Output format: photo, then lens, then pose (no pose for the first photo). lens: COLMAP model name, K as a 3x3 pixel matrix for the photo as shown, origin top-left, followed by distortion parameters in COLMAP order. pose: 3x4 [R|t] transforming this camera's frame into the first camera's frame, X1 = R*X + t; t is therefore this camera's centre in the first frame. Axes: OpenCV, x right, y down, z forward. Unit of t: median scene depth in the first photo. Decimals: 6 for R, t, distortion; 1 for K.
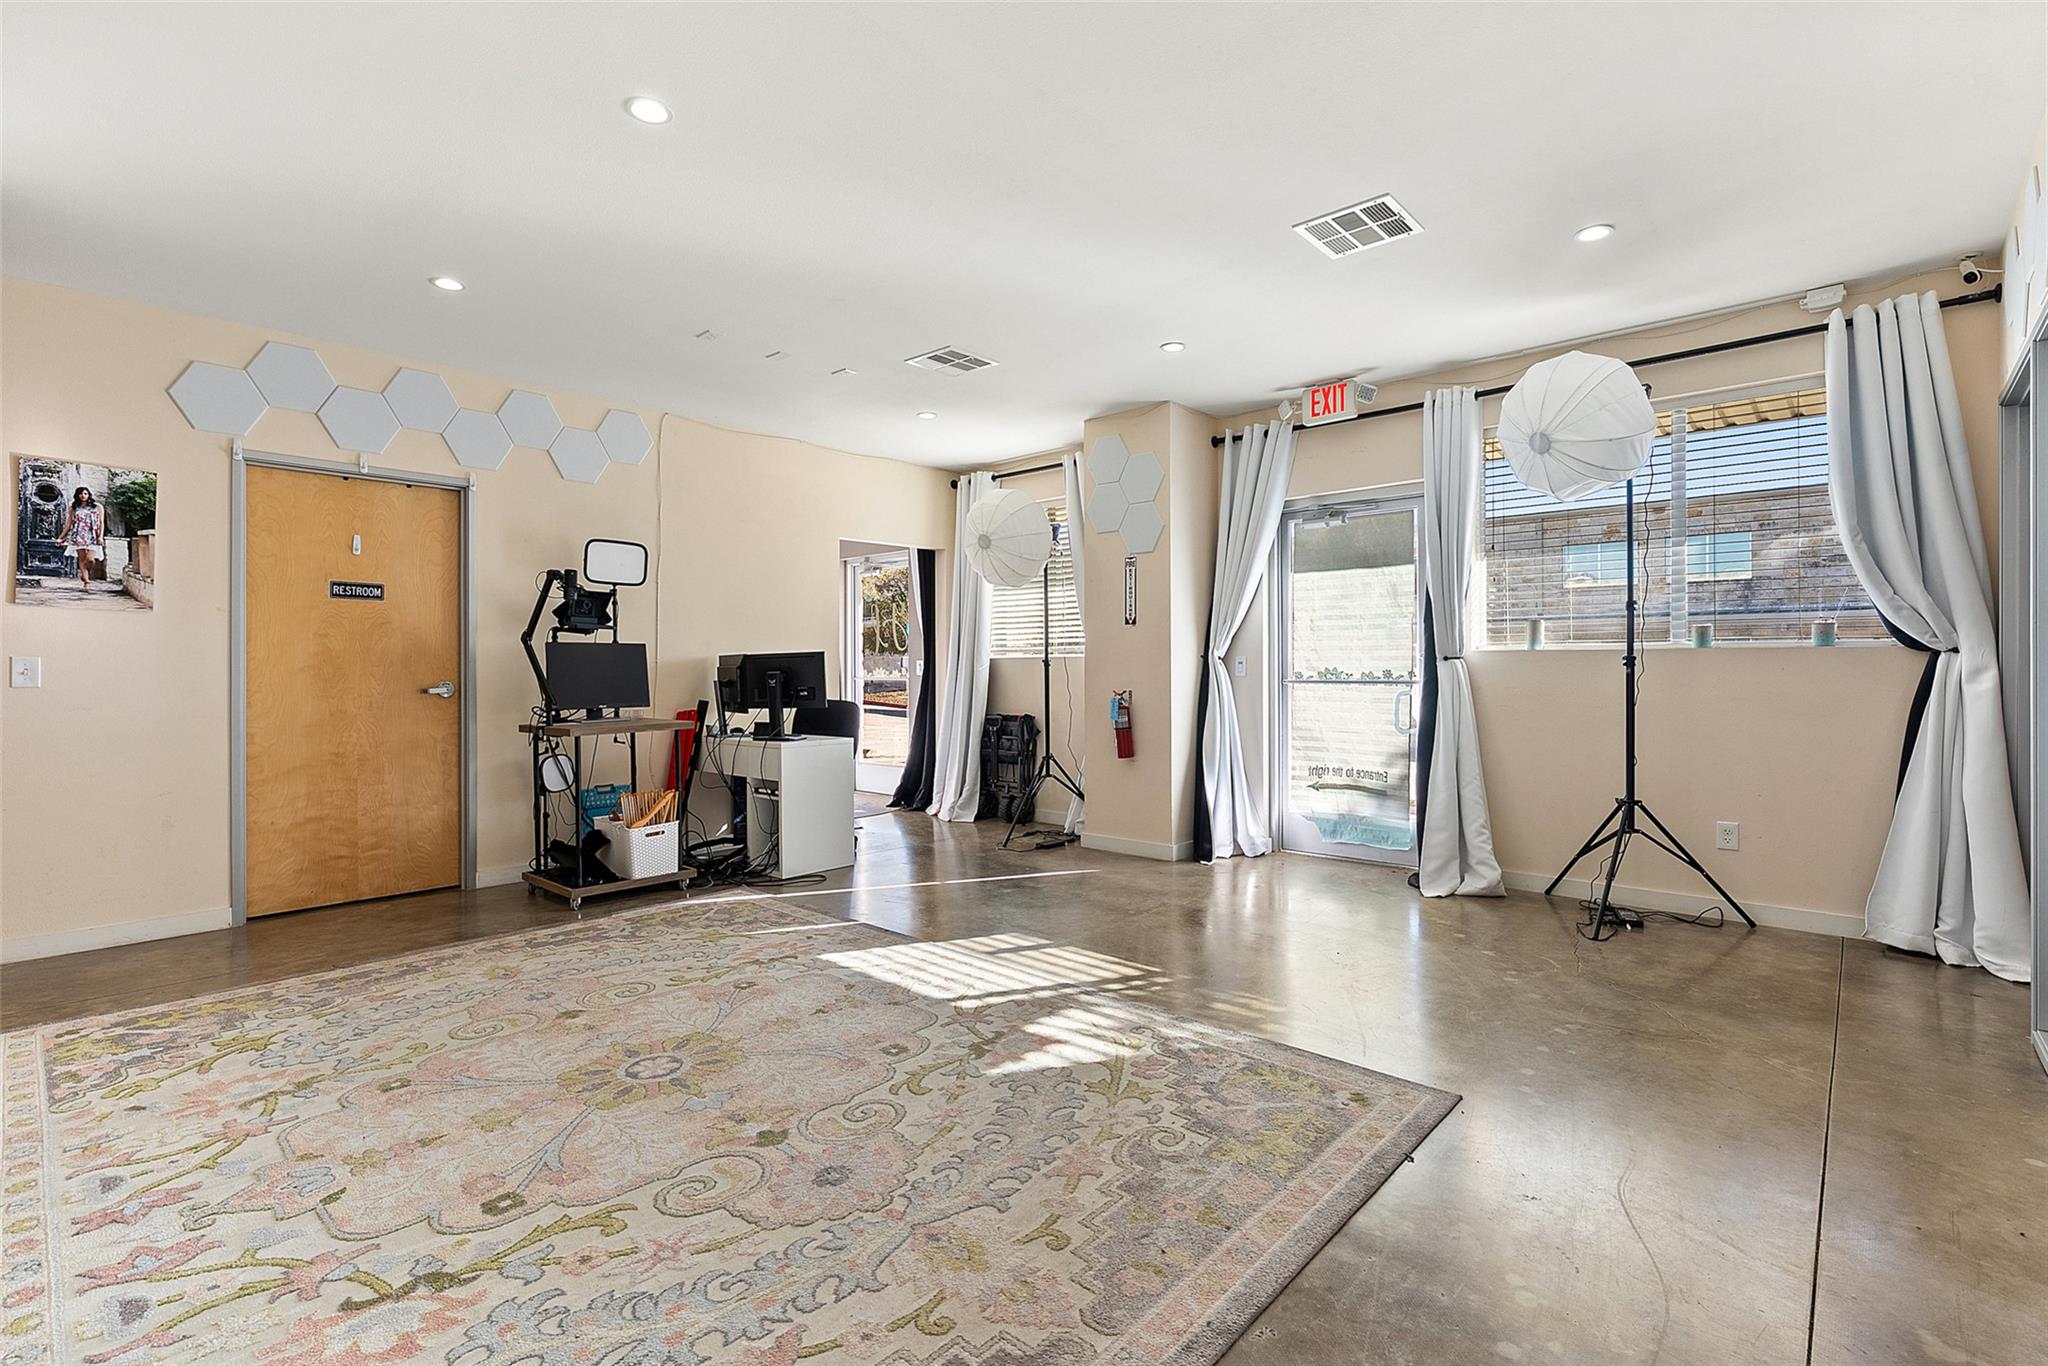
lens RADIAL K [[916.9, 0, 1028.7], [0, 916.9, 674.4], [0, 0, 1]] dist [-0.008367, 0.000241]
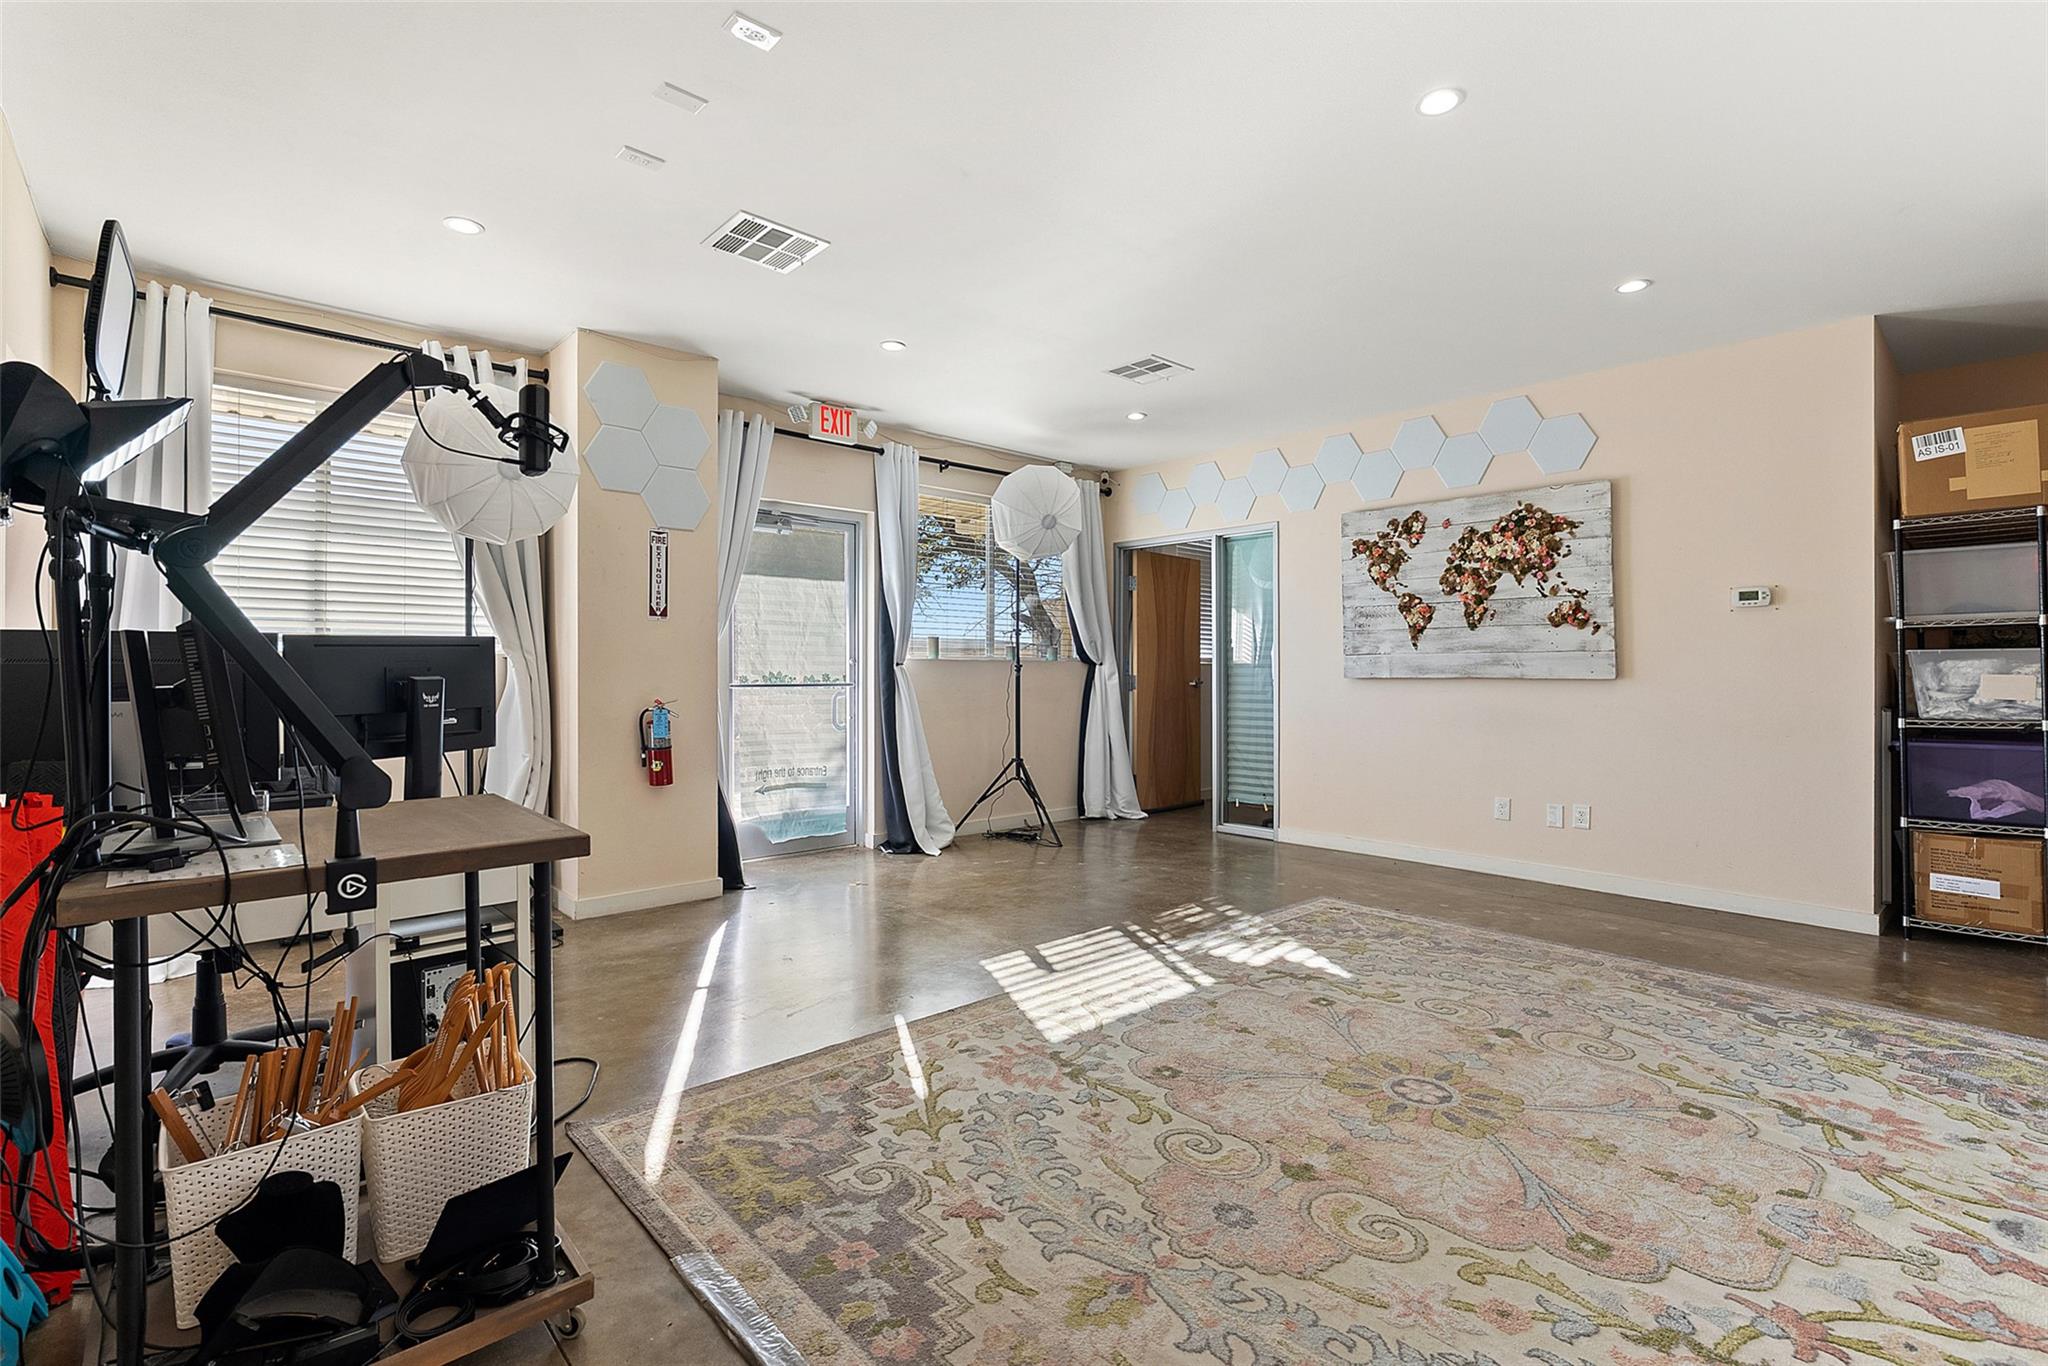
lens RADIAL K [[916.9, 0, 1030.3], [0, 916.9, 673.1], [0, 0, 1]] dist [-0.008367, 0.000241]
pose [[0.105666, 0.001822, 0.994400, -1.094215], [0.006117, 0.999978, -0.002482, -0.002335], [-0.994383, 0.006345, 0.105653, 1.020590]]
